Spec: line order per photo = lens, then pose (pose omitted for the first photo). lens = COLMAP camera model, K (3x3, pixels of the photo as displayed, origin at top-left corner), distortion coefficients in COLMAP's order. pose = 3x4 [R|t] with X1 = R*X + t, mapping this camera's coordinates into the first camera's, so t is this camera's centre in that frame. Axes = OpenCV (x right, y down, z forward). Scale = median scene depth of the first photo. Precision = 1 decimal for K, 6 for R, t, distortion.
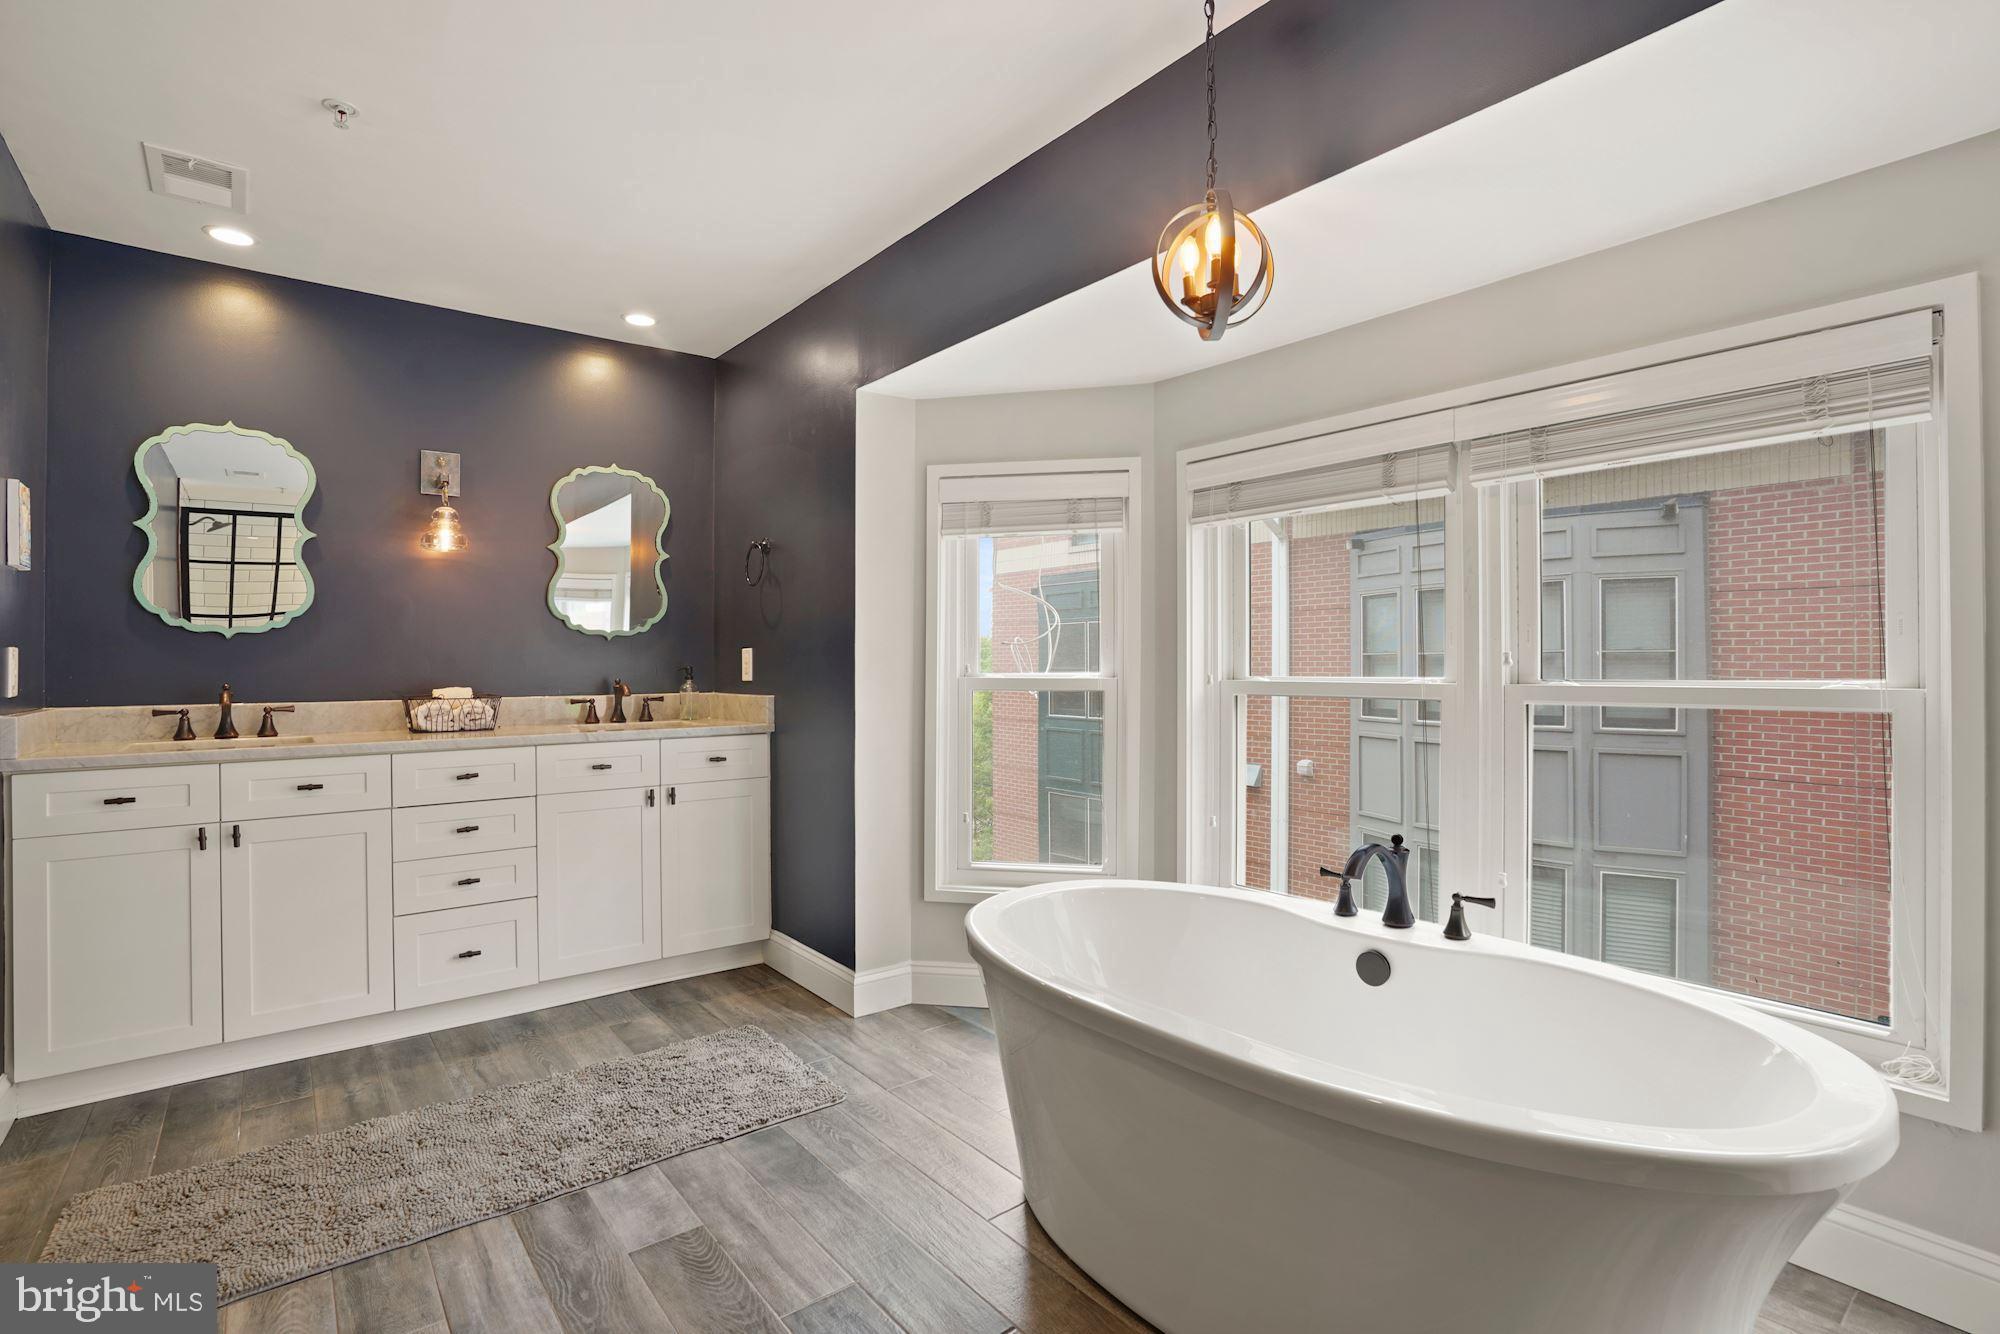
lens RADIAL K [[937.6, 0, 994.8], [0, 937.6, 671.2], [0, 0, 1]] dist [-0.026270, 0.000341]
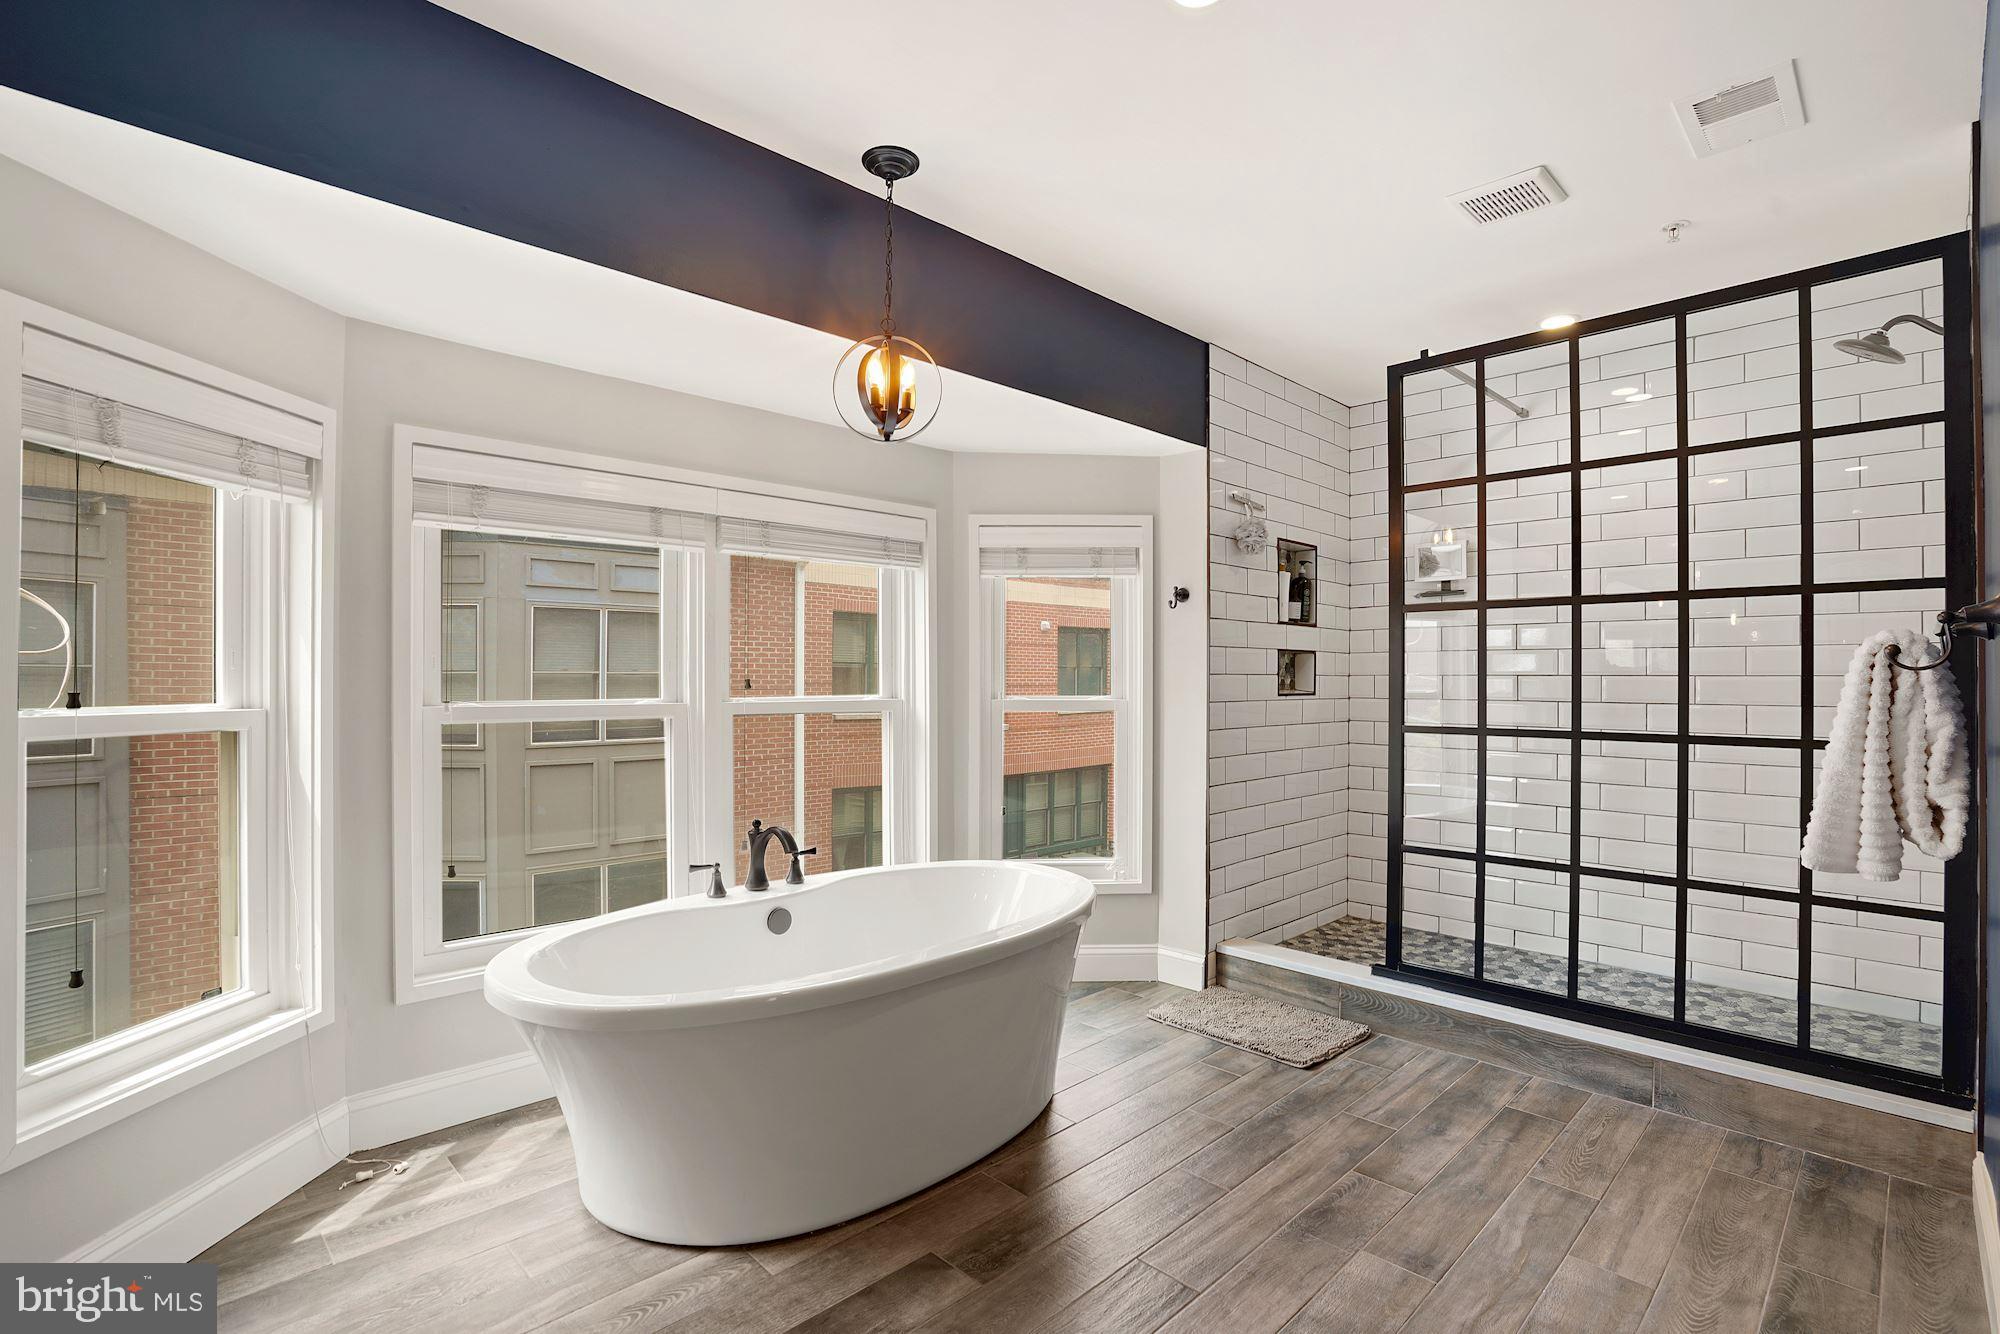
lens RADIAL K [[937.6, 0, 994.8], [0, 937.6, 671.2], [0, 0, 1]] dist [-0.026270, 0.000341]
pose [[-0.040694, 0.018081, 0.999008, -0.594243], [-0.002316, 0.999832, -0.018190, -0.006642], [-0.999169, -0.003054, -0.040646, 0.493111]]
